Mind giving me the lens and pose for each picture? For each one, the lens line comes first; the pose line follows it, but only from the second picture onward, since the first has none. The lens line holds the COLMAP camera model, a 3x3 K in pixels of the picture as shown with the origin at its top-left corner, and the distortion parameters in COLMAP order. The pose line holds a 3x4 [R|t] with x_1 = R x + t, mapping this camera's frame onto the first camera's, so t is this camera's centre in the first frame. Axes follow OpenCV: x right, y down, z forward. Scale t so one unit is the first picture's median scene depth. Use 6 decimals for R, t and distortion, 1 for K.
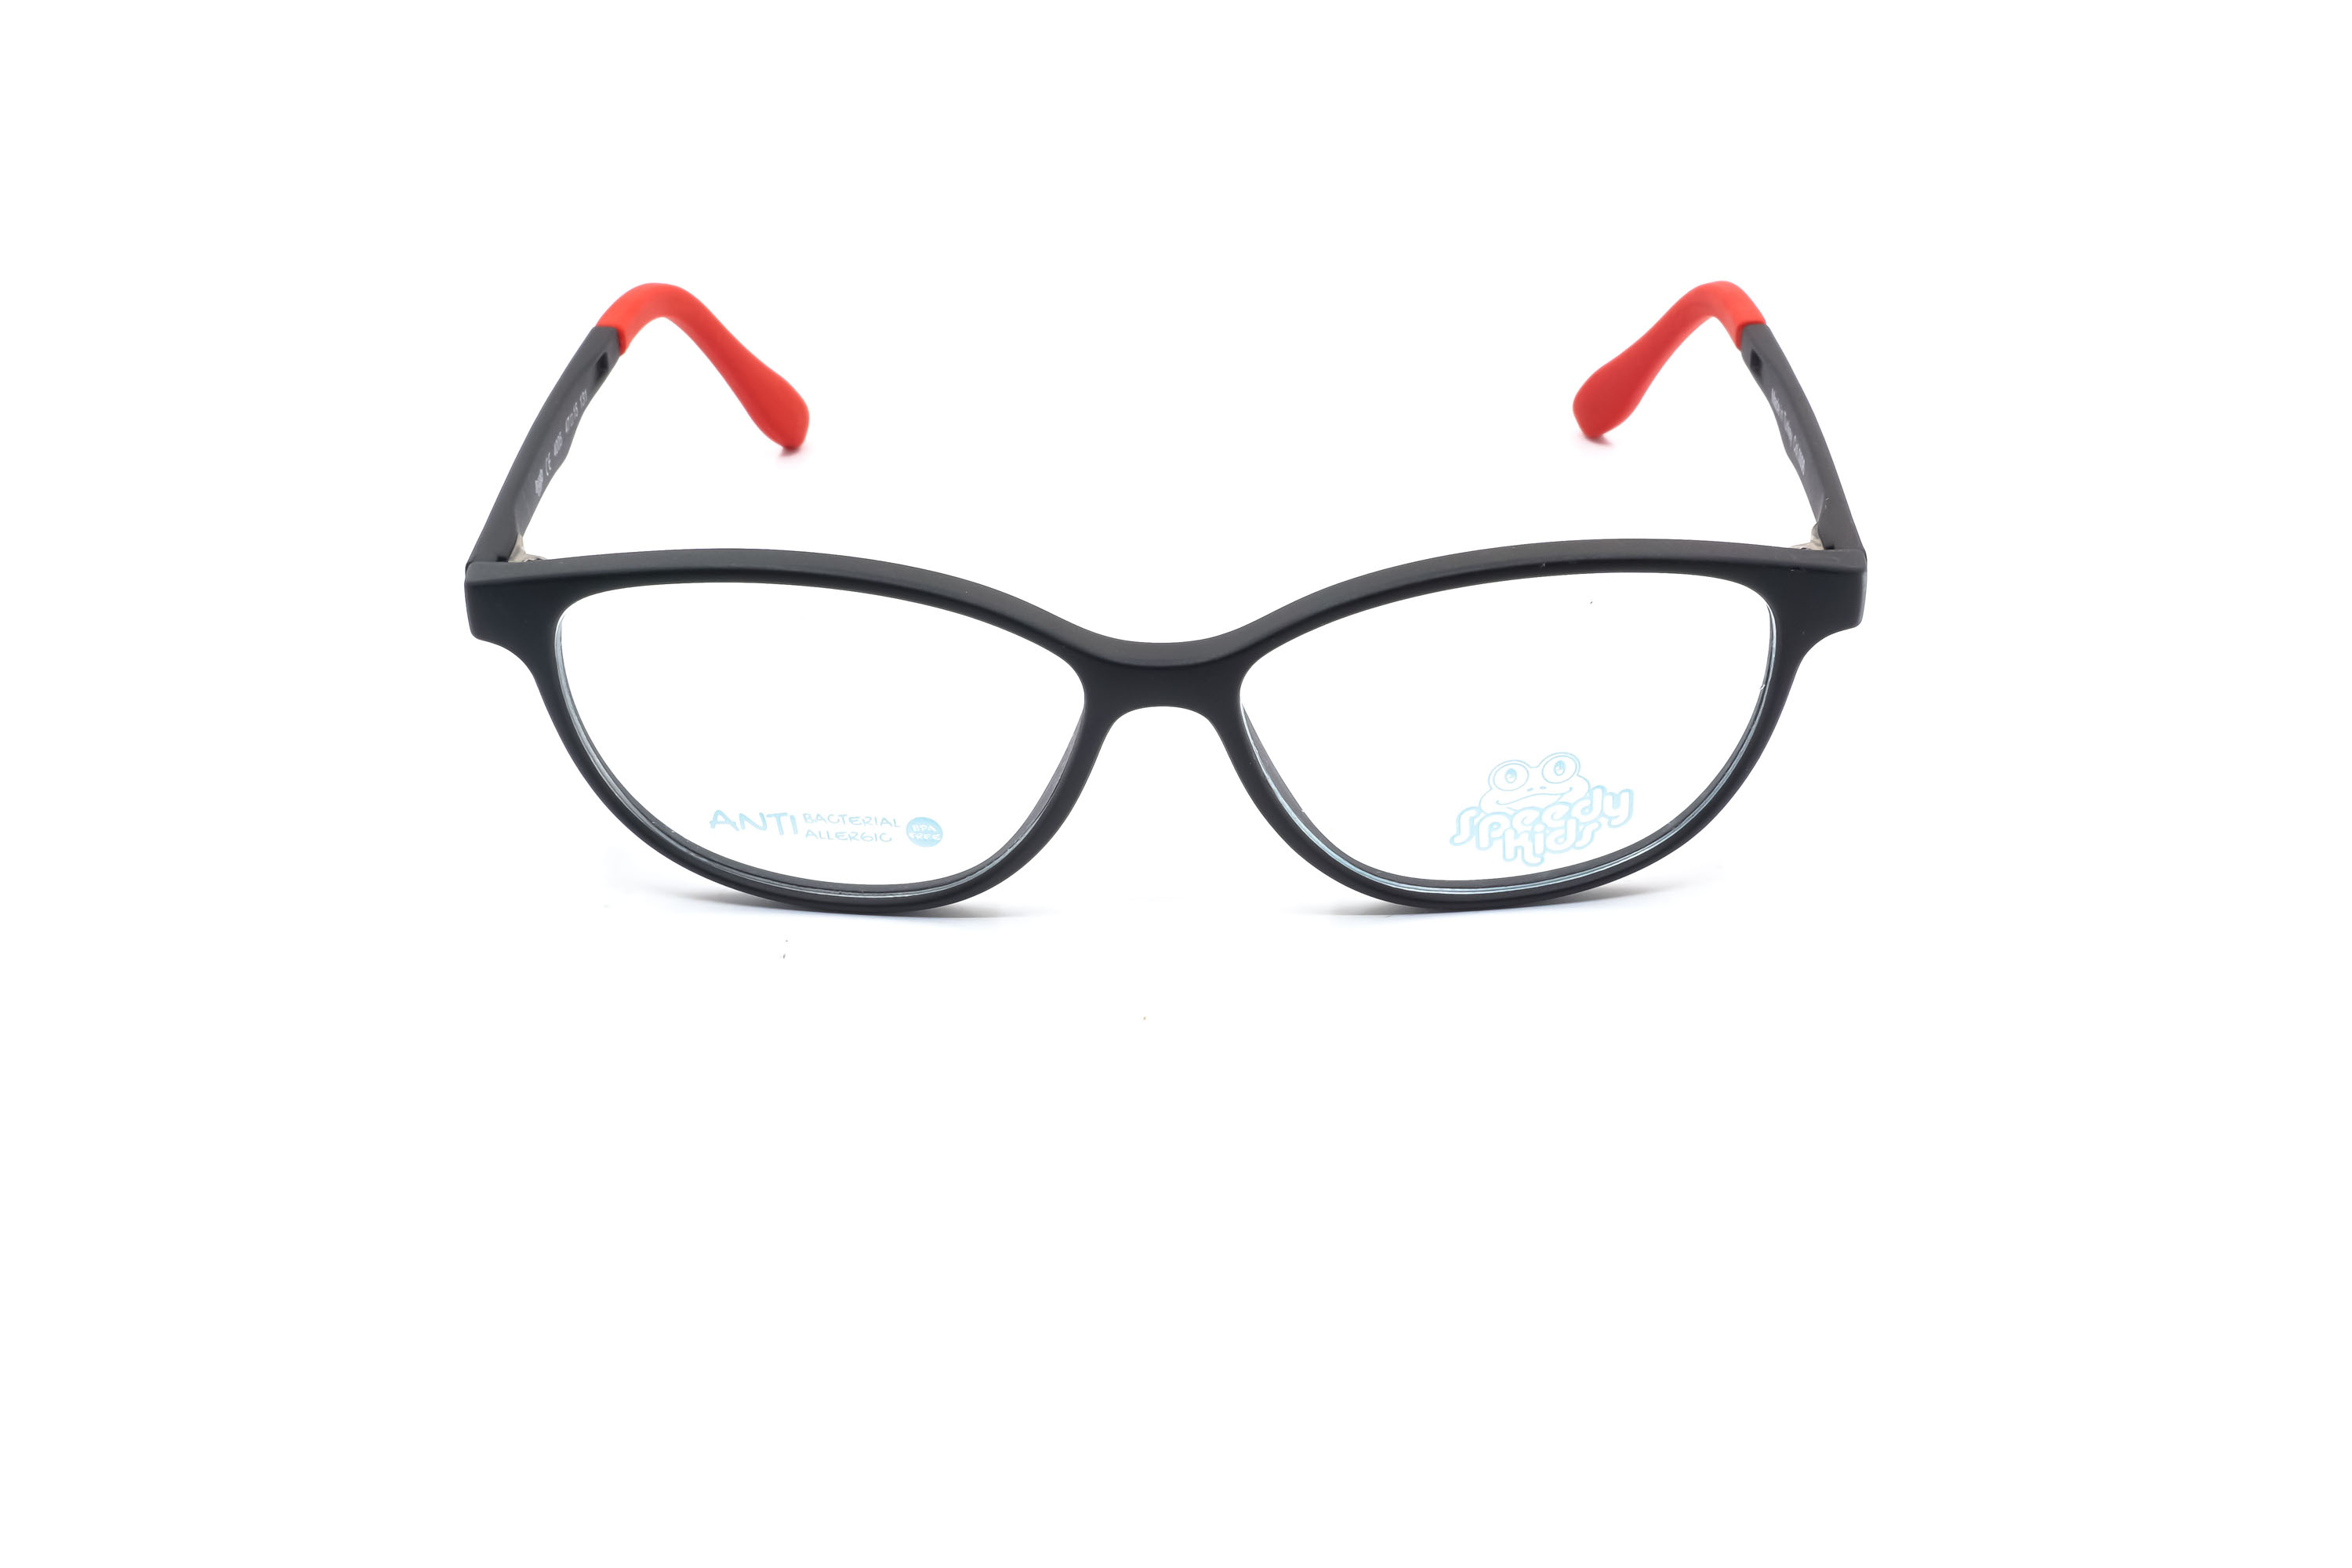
lens RADIAL K [[2399.4, 0, 1180.0], [0, 2399.4, 783.3], [0, 0, 1]] dist [0.009611, 0.000000]
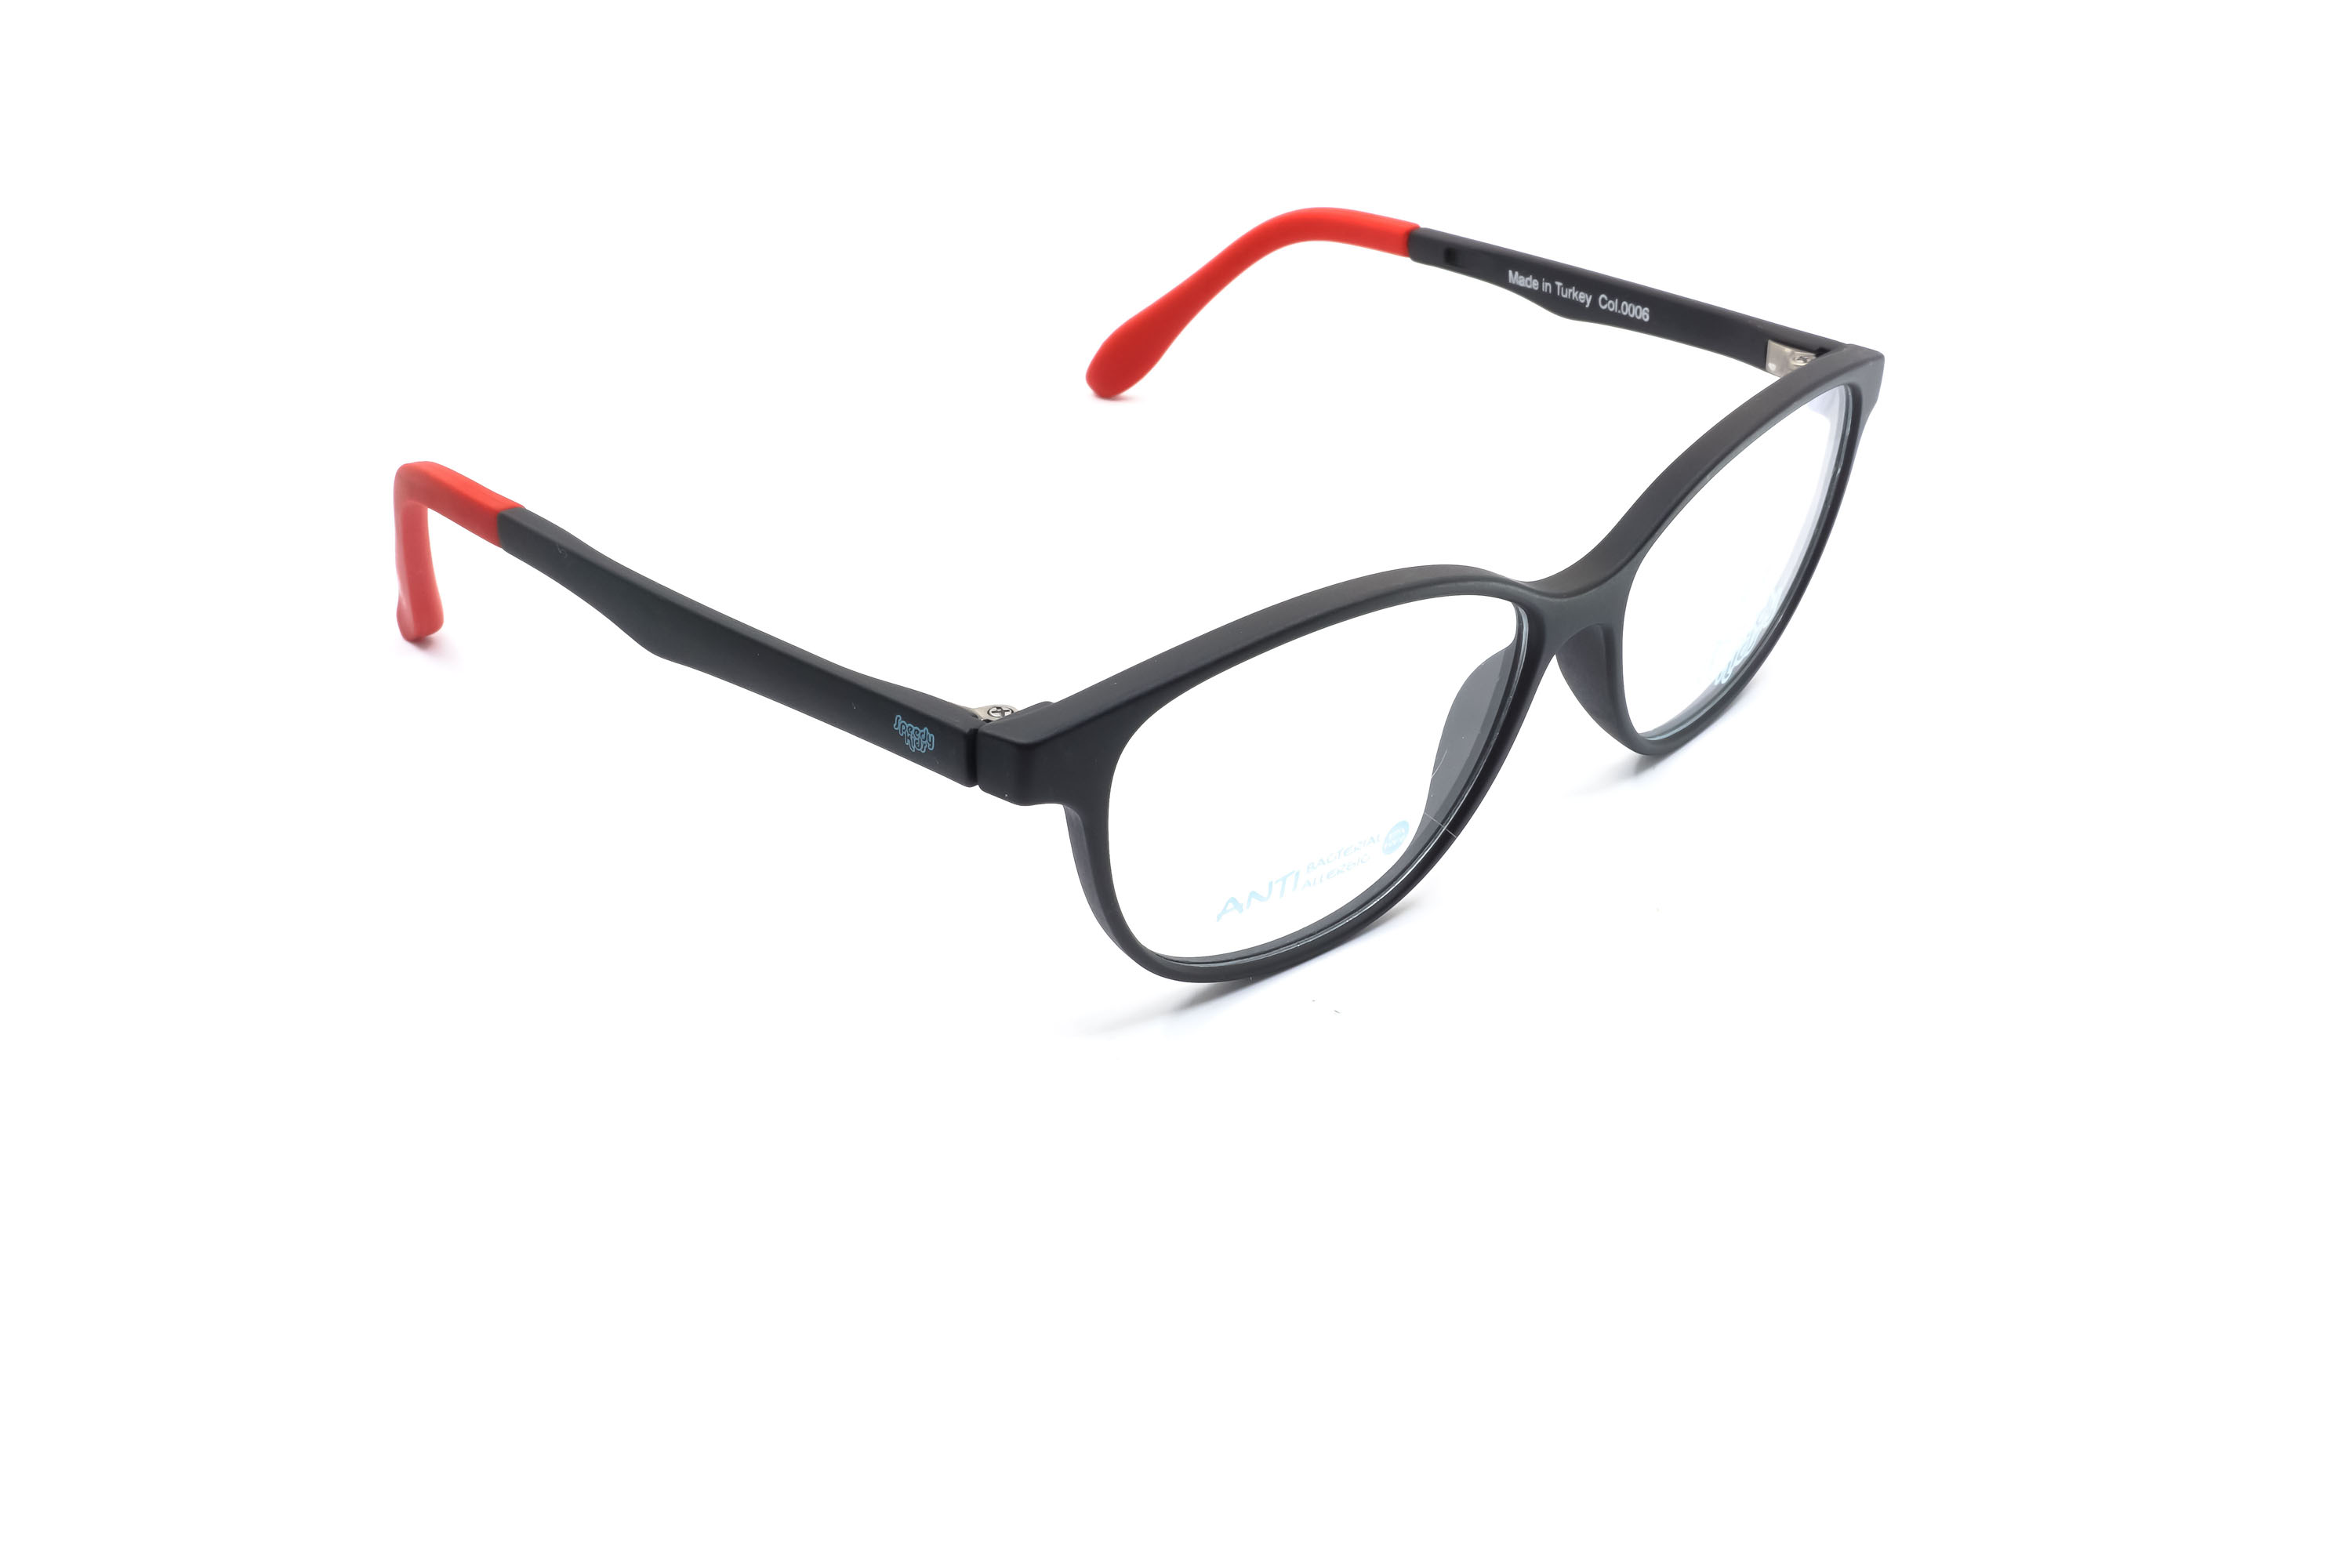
lens RADIAL K [[2399.4, 0, 1171.2], [0, 2399.4, 772.4], [0, 0, 1]] dist [0.009611, 0.000000]
pose [[0.709539, -0.341218, 0.616542, -0.775720], [0.349965, 0.930047, 0.111971, -0.148572], [-0.611620, 0.136320, 0.779319, 0.277111]]
